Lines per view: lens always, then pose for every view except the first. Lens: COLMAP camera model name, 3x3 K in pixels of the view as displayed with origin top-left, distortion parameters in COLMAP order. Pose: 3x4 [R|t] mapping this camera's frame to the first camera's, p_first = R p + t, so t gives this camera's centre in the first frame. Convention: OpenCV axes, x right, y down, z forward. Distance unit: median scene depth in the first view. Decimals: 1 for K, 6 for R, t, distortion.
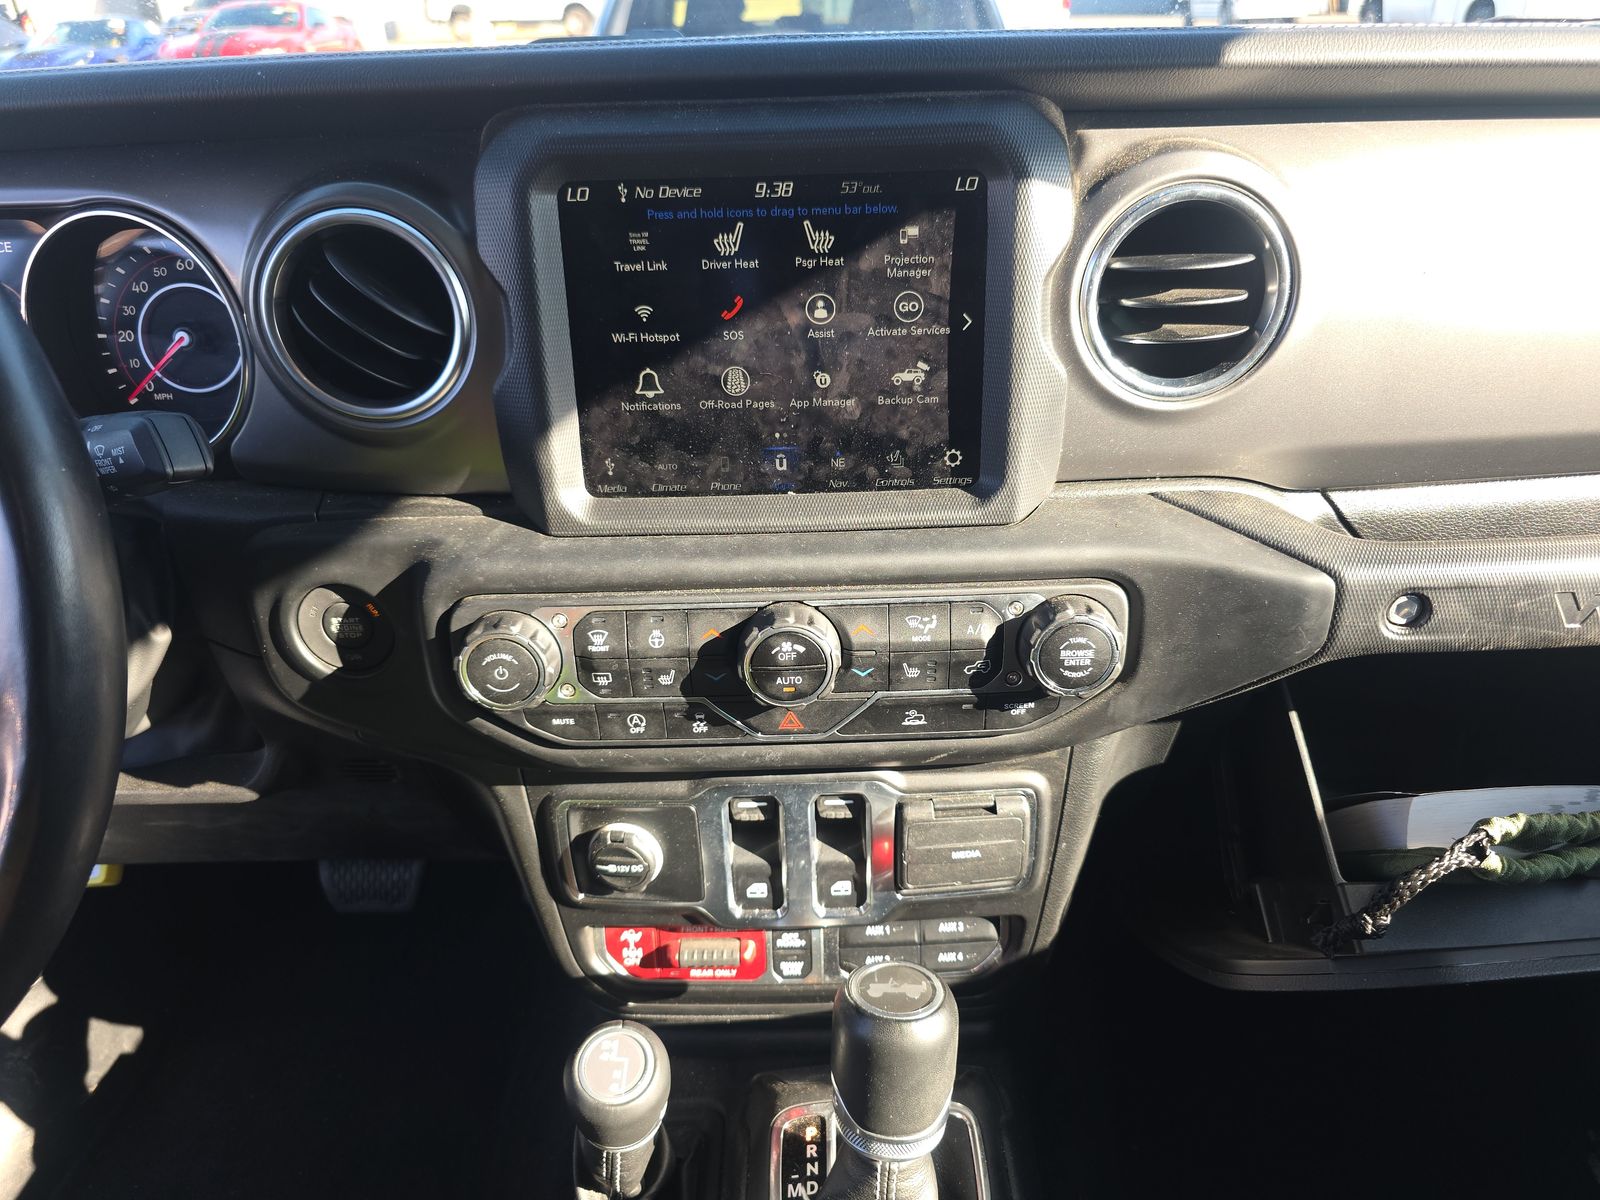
lens RADIAL K [[1068.6, 0, 816.5], [0, 1068.6, 596.4], [0, 0, 1]] dist [0.028087, -0.028861]
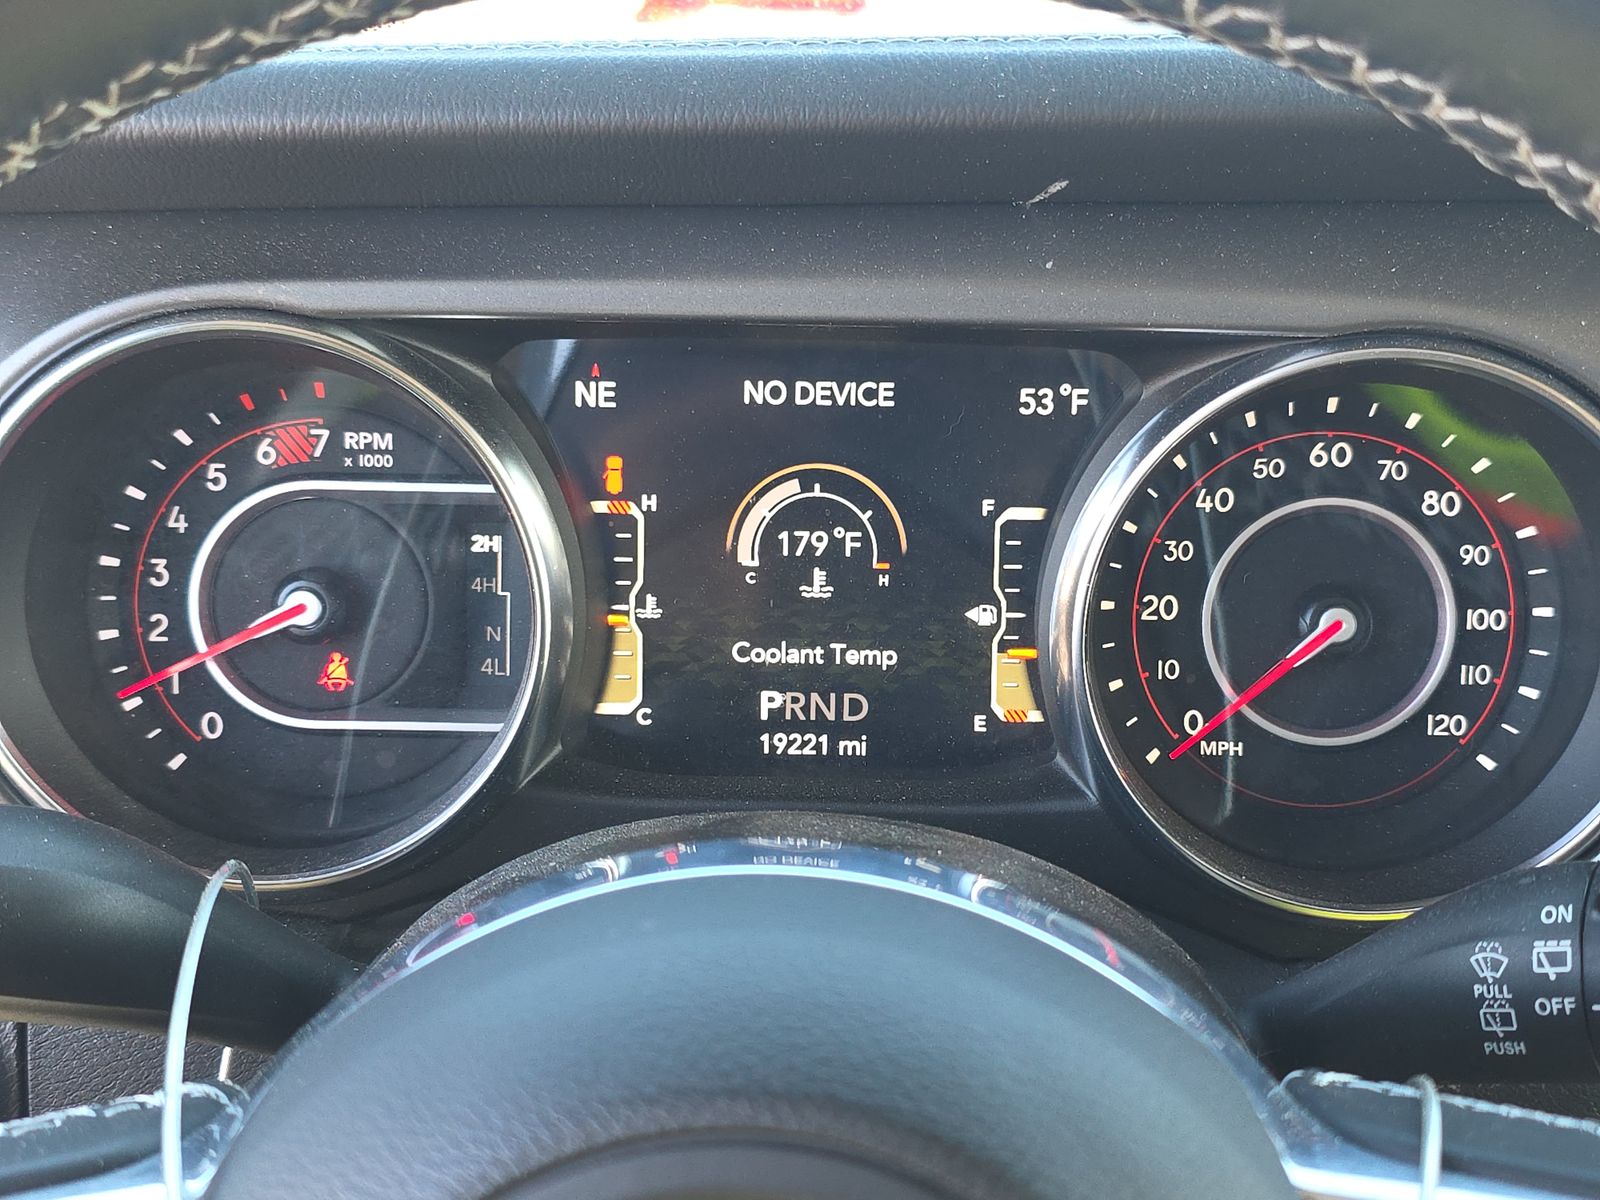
lens RADIAL K [[2095.0, 0, 800.0], [0, 2095.0, 600.0], [0, 0, 1]] dist [0.080609, -0.066707]
pose [[0.998556, 0.051112, -0.016507, -0.852526], [-0.053202, 0.983456, -0.173159, -0.101012], [0.007383, 0.173787, 0.984756, 0.187250]]
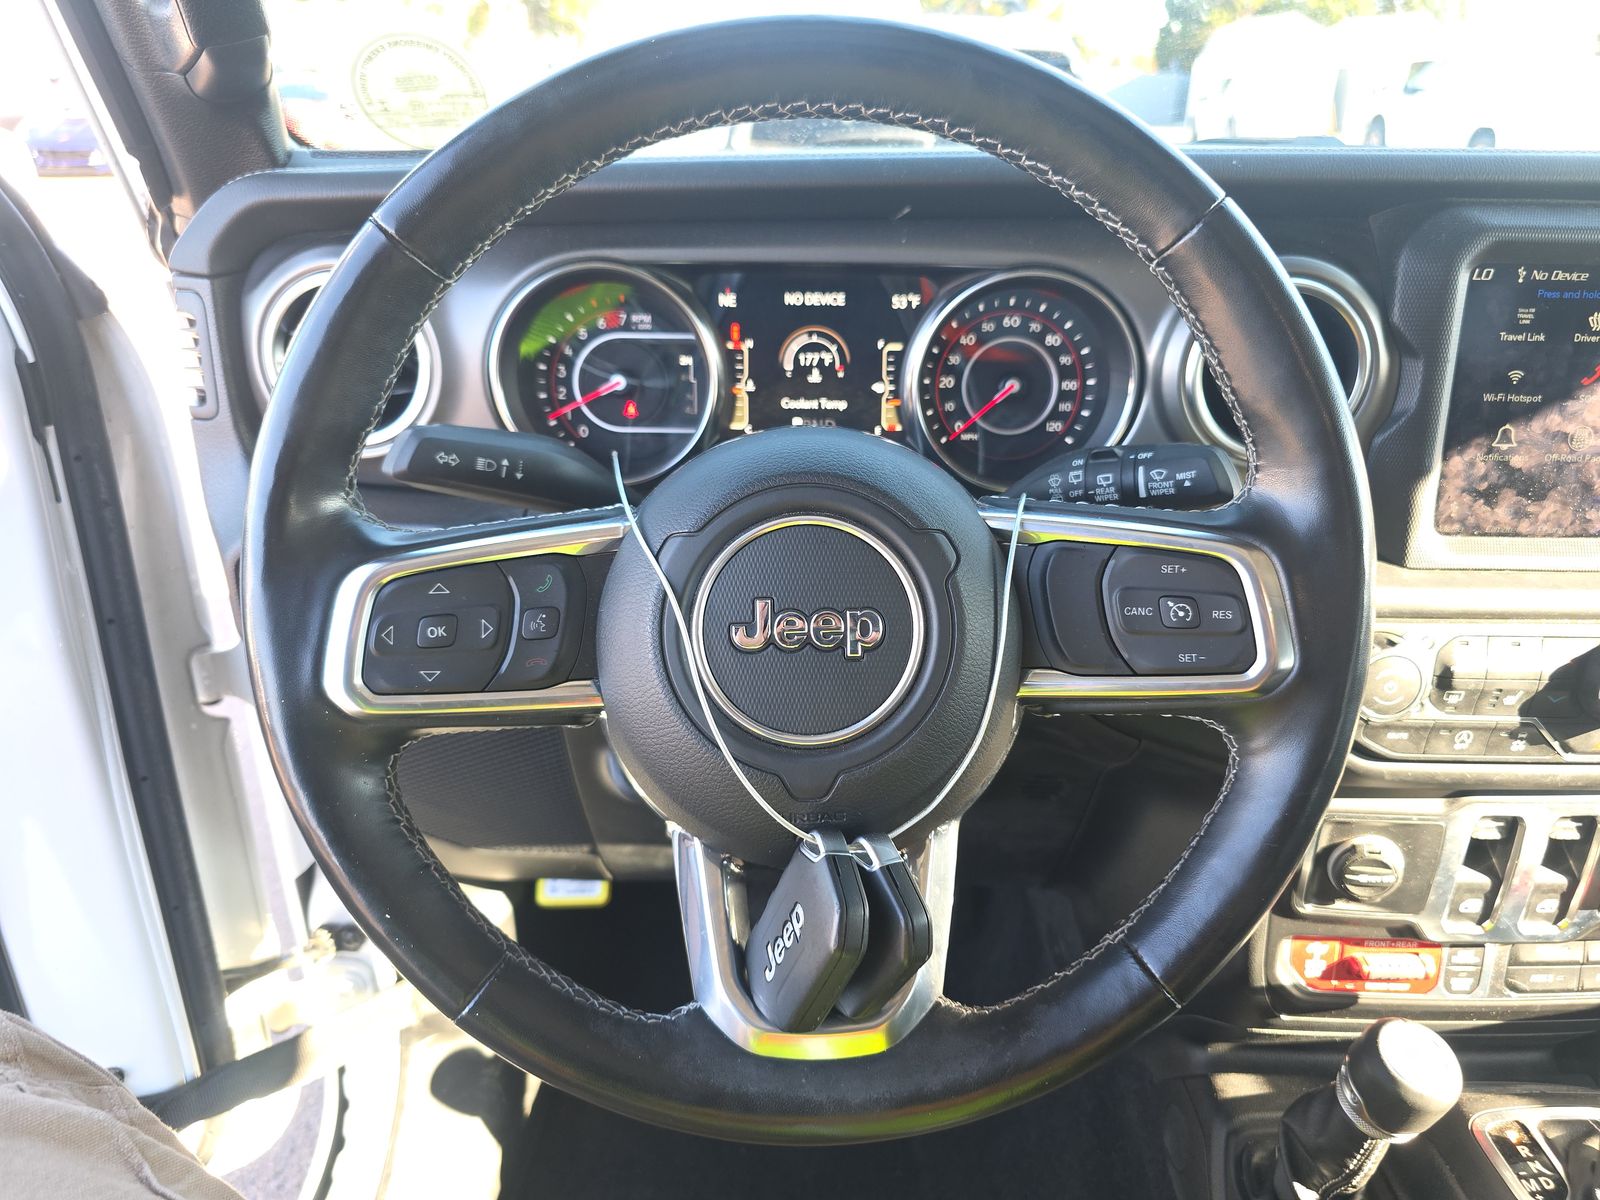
lens RADIAL K [[1068.6, 0, 816.5], [0, 1068.6, 596.4], [0, 0, 1]] dist [0.028087, -0.028861]
pose [[0.999110, 0.036609, 0.020948, -0.875806], [-0.034992, 0.996721, -0.072962, 0.075843], [-0.023551, 0.072164, 0.997115, -0.108100]]
